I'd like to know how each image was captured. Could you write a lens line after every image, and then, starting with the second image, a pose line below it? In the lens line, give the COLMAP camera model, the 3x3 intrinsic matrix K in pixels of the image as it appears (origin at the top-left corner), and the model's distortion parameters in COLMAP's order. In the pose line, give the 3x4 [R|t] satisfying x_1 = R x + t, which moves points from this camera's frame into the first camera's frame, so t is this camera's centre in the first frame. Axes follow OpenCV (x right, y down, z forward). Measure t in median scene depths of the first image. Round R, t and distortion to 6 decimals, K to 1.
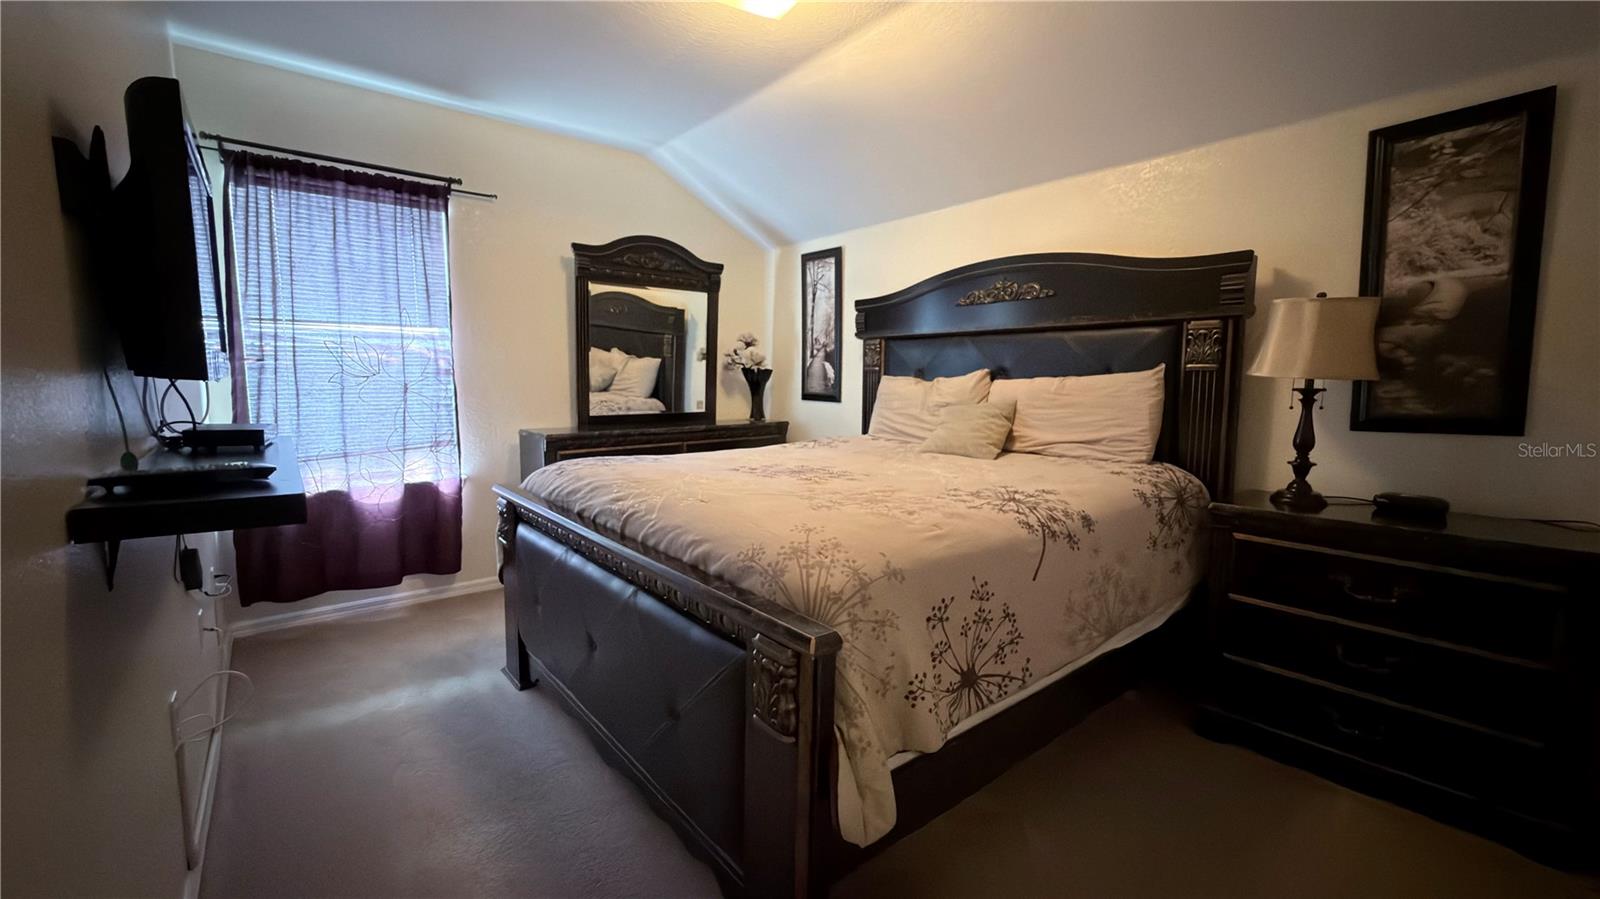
lens RADIAL K [[640.7, 0, 800.0], [0, 640.7, 449.5], [0, 0, 1]] dist [0.000861, -0.000668]
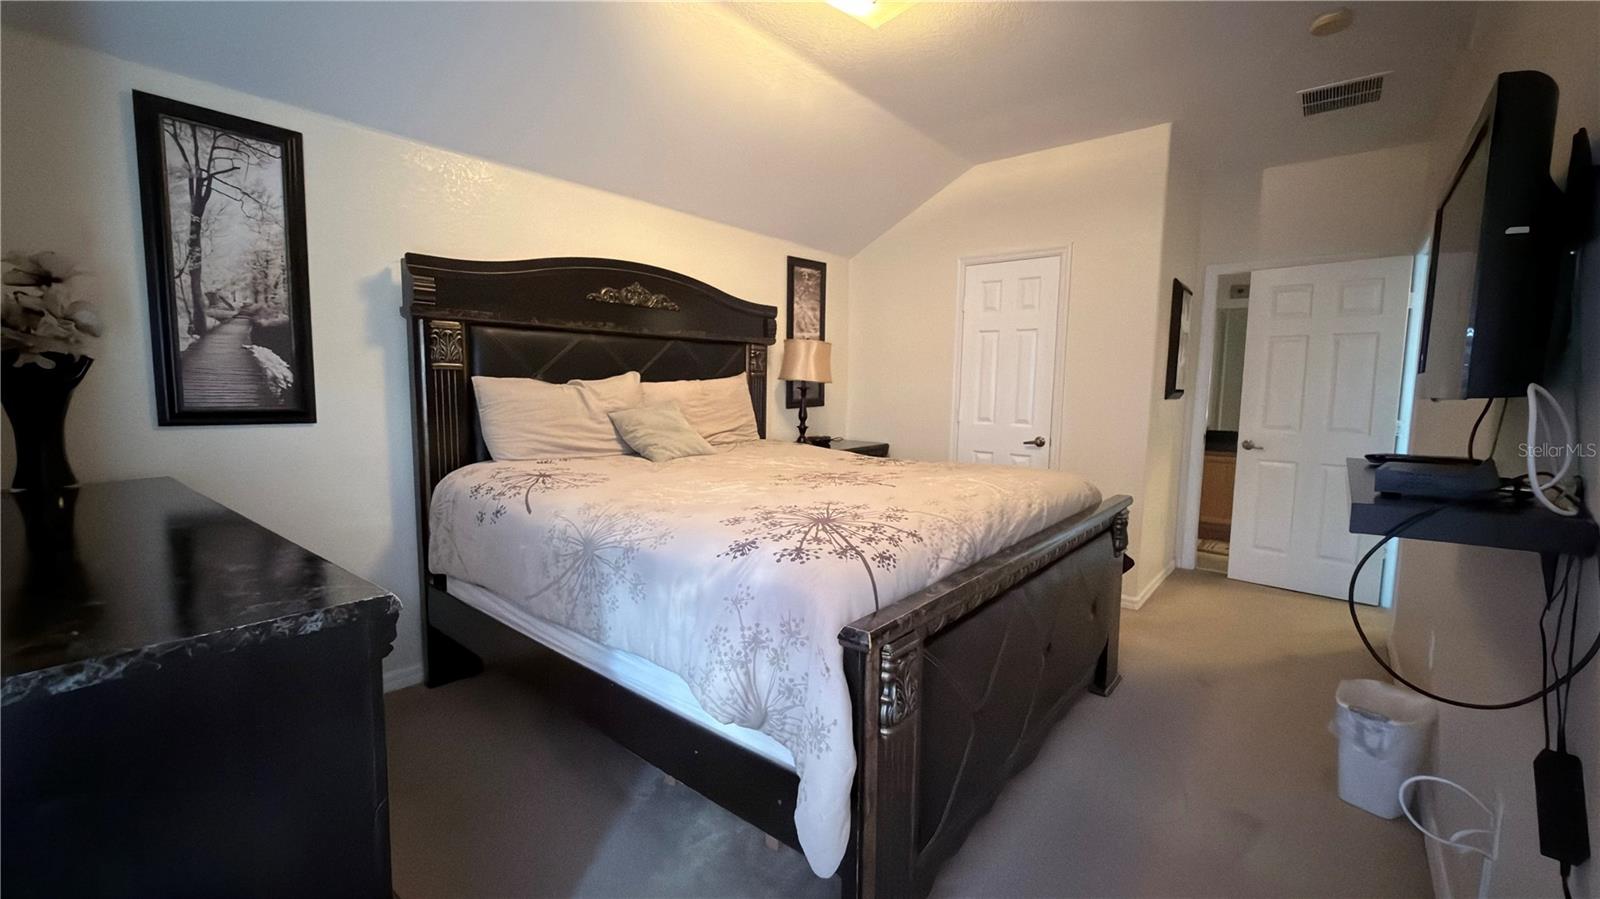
lens RADIAL K [[640.7, 0, 800.0], [0, 640.7, 449.5], [0, 0, 1]] dist [0.000861, -0.000668]
pose [[-0.180872, -0.110707, 0.977256, -0.550943], [0.094644, 0.987074, 0.129336, -0.082159], [-0.978942, 0.115885, -0.168056, 0.688863]]
